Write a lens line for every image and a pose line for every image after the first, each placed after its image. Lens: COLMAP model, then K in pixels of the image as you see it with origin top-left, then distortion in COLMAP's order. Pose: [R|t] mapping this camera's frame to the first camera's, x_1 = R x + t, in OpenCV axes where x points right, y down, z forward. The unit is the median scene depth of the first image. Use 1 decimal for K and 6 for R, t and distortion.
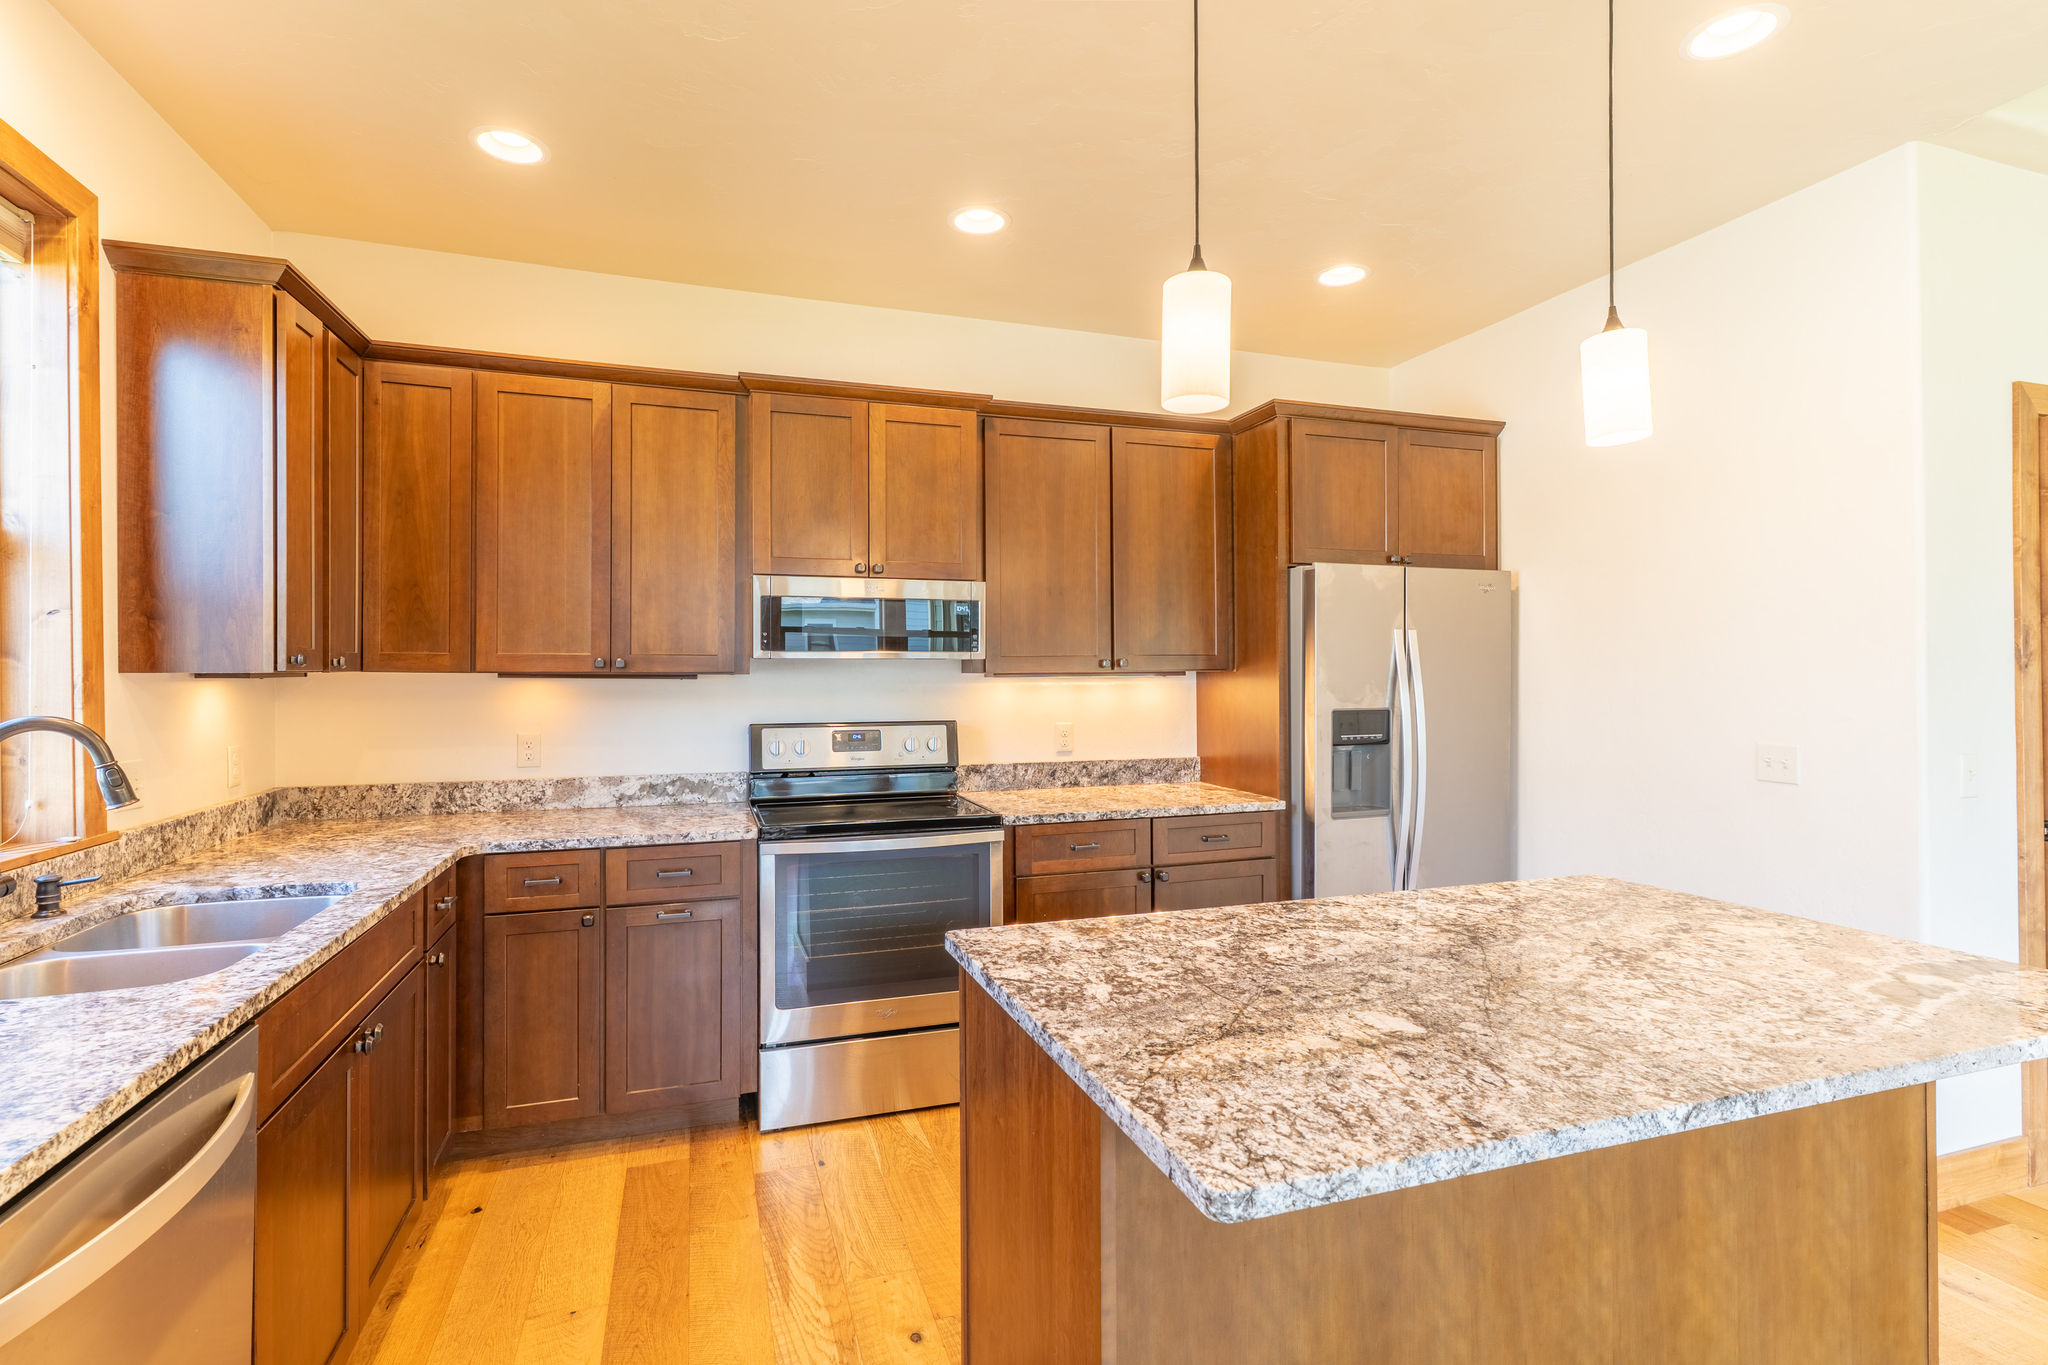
lens RADIAL K [[972.3, 0, 1012.5], [0, 972.3, 668.0], [0, 0, 1]] dist [0.002133, 0.000218]
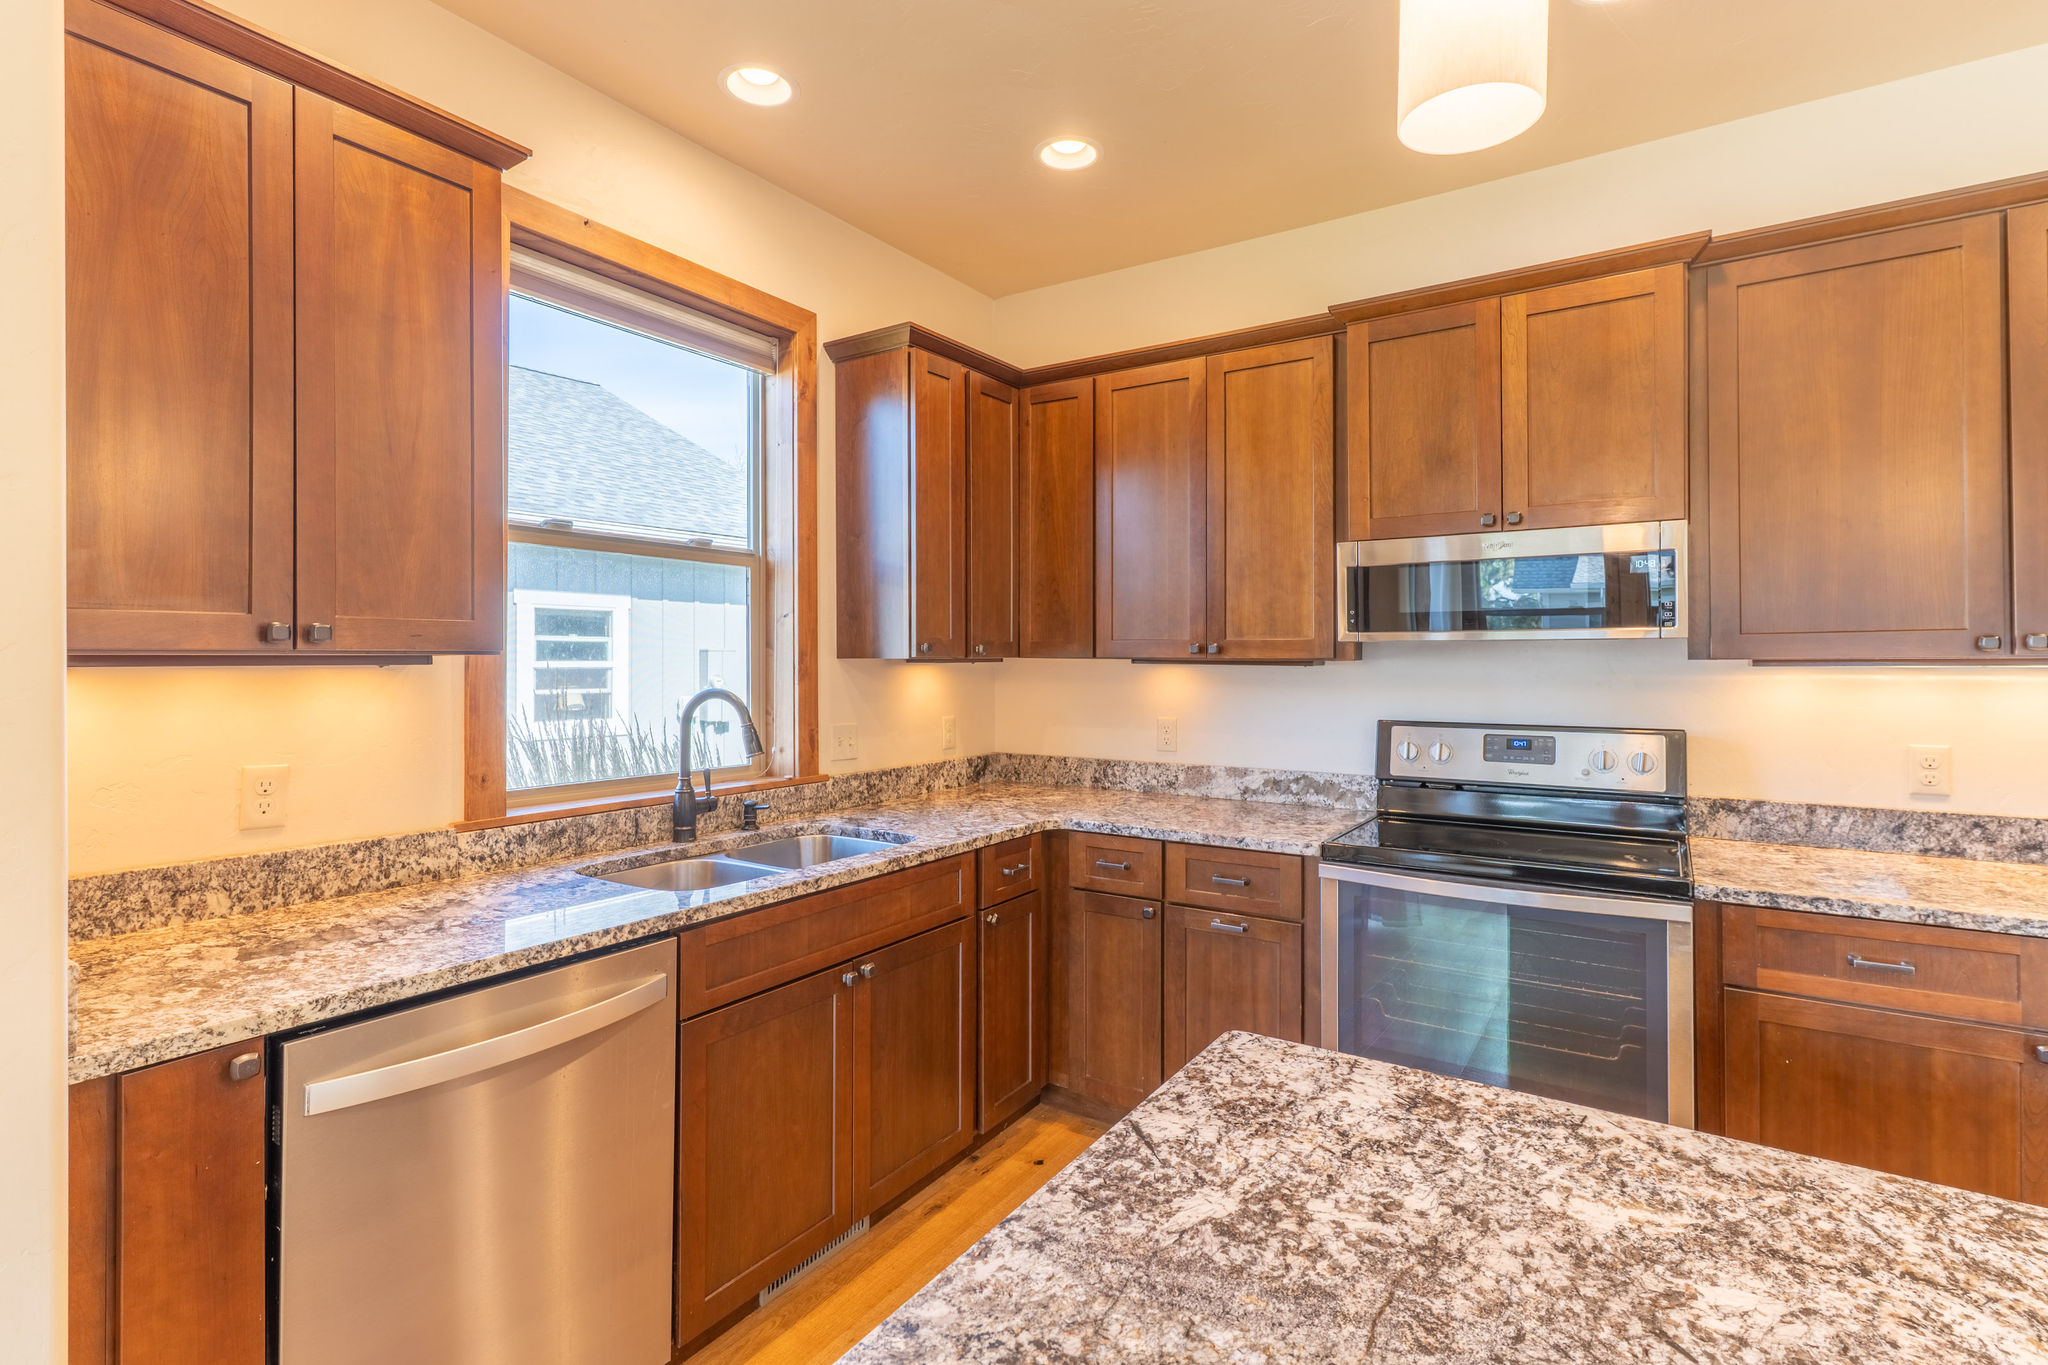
lens RADIAL K [[972.3, 0, 1015.1], [0, 972.3, 654.7], [0, 0, 1]] dist [0.002133, 0.000218]
pose [[0.616895, -0.003224, -0.787039, 0.237397], [0.002695, 0.999994, -0.001984, 0.002250], [0.787041, -0.000897, 0.616901, 0.277518]]
